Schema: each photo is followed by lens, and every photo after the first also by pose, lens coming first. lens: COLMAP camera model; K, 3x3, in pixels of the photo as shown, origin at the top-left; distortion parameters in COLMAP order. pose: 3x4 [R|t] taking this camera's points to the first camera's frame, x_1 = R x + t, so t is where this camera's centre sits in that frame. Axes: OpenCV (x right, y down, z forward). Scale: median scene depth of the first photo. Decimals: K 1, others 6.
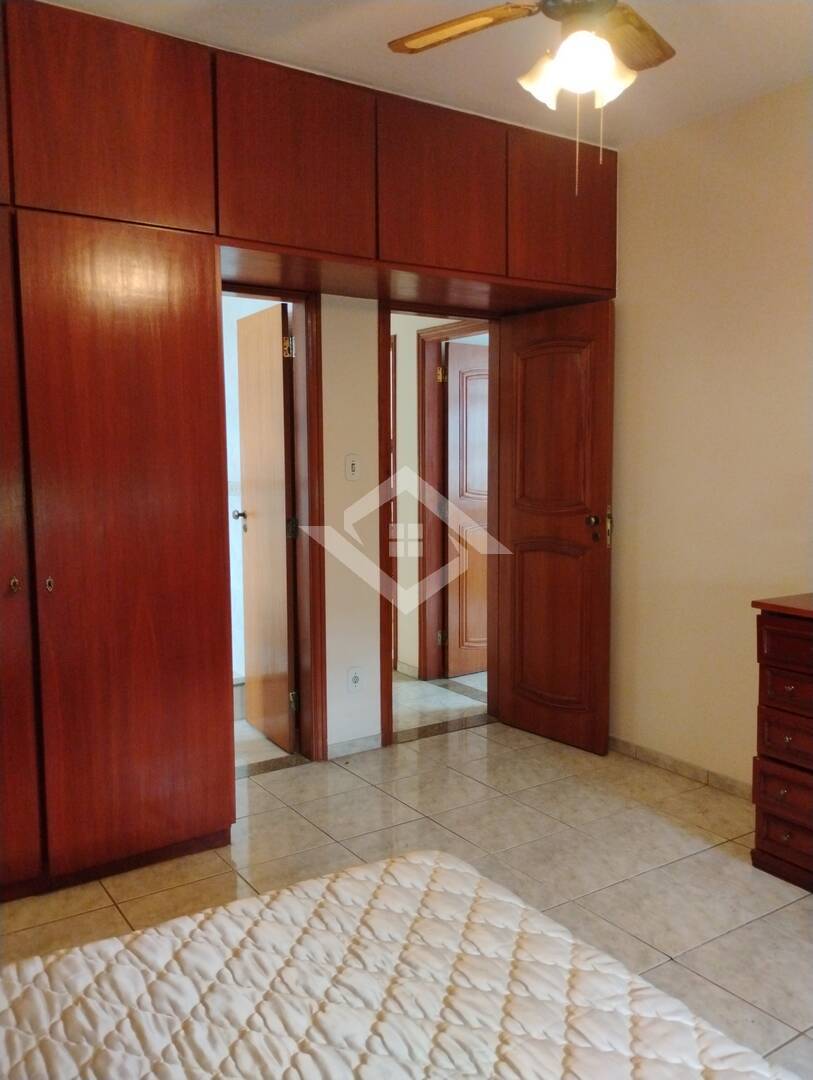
lens RADIAL K [[896.5, 0, 417.8], [0, 896.5, 540.6], [0, 0, 1]] dist [0.050832, -0.058883]
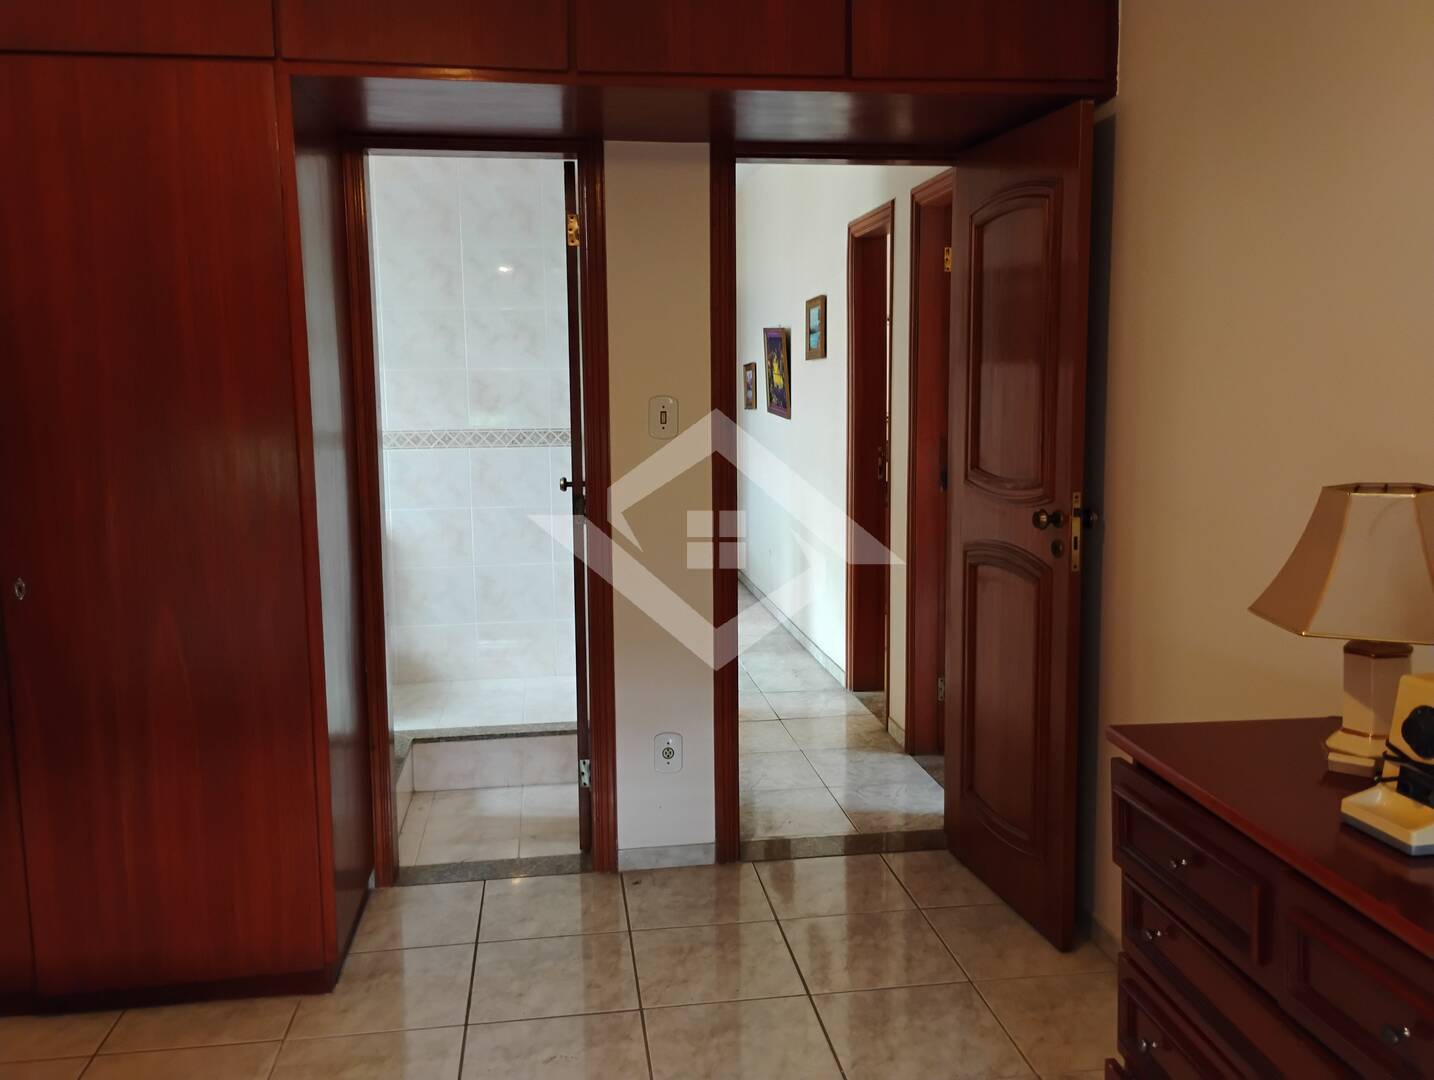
lens RADIAL K [[1190.3, 0, 743.9], [0, 1190.3, 530.2], [0, 0, 1]] dist [0.050832, -0.058883]
pose [[0.900047, 0.048661, -0.433067, 0.365705], [-0.035717, 0.998640, 0.037980, -0.039104], [0.434326, -0.018716, 0.900561, 0.294311]]
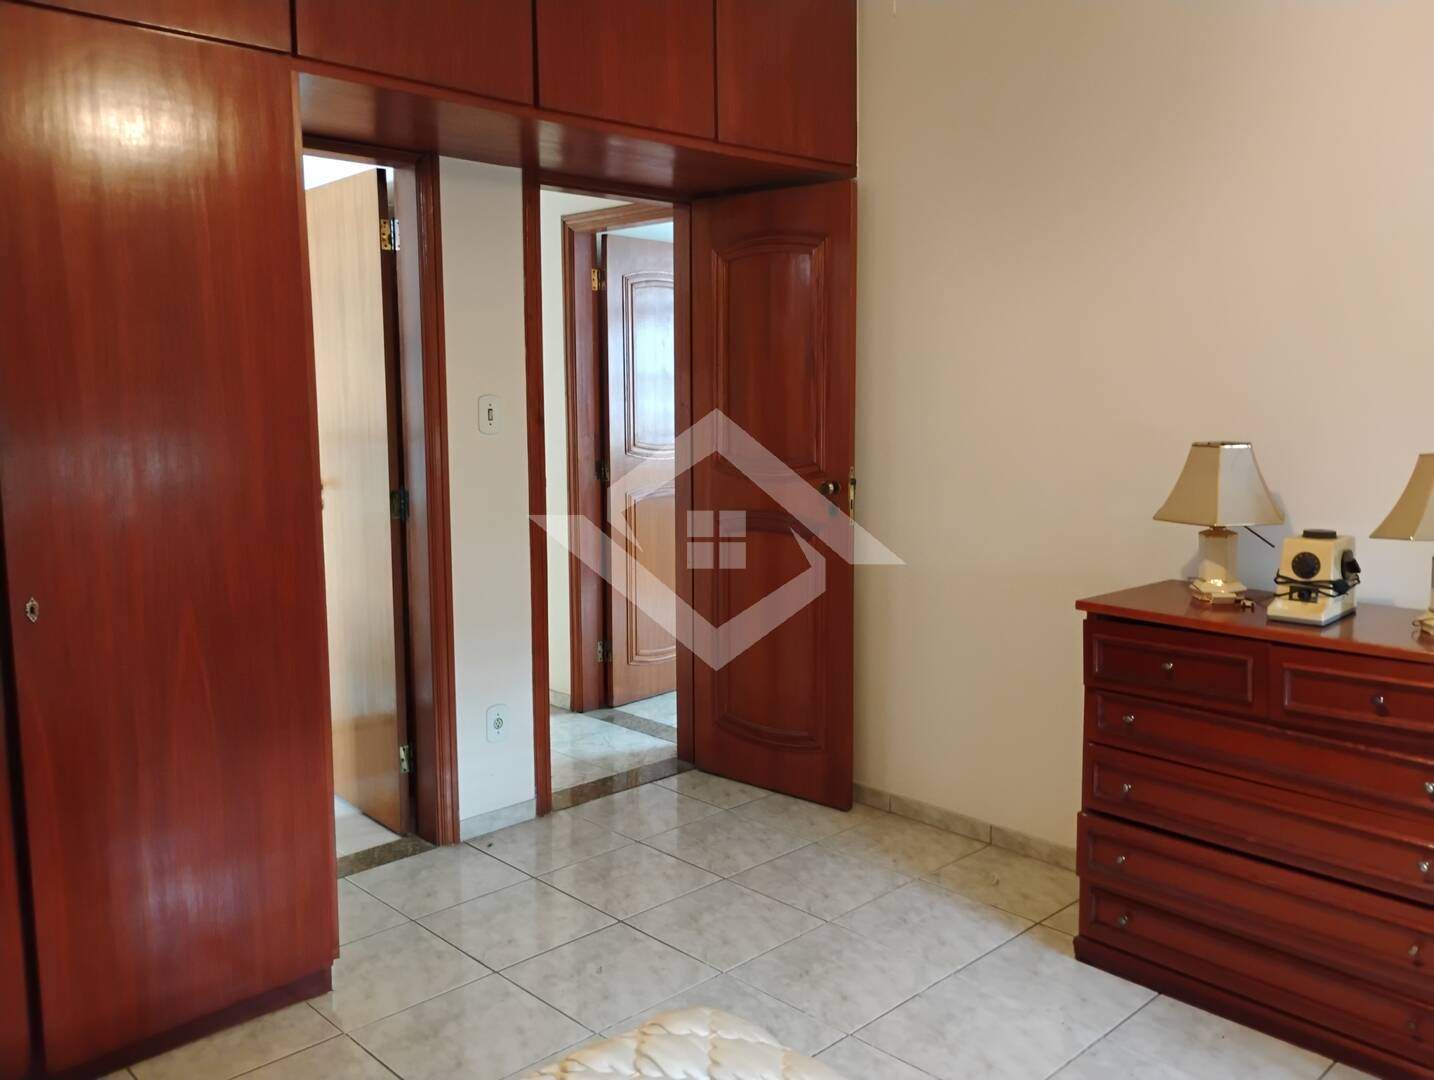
lens RADIAL K [[1190.3, 0, 721.1], [0, 1190.3, 528.6], [0, 0, 1]] dist [0.050832, -0.058883]
pose [[0.984663, -0.018893, 0.173442, -0.062245], [0.014998, 0.999606, 0.023744, -0.014610], [-0.173822, -0.020779, 0.984558, 0.079438]]
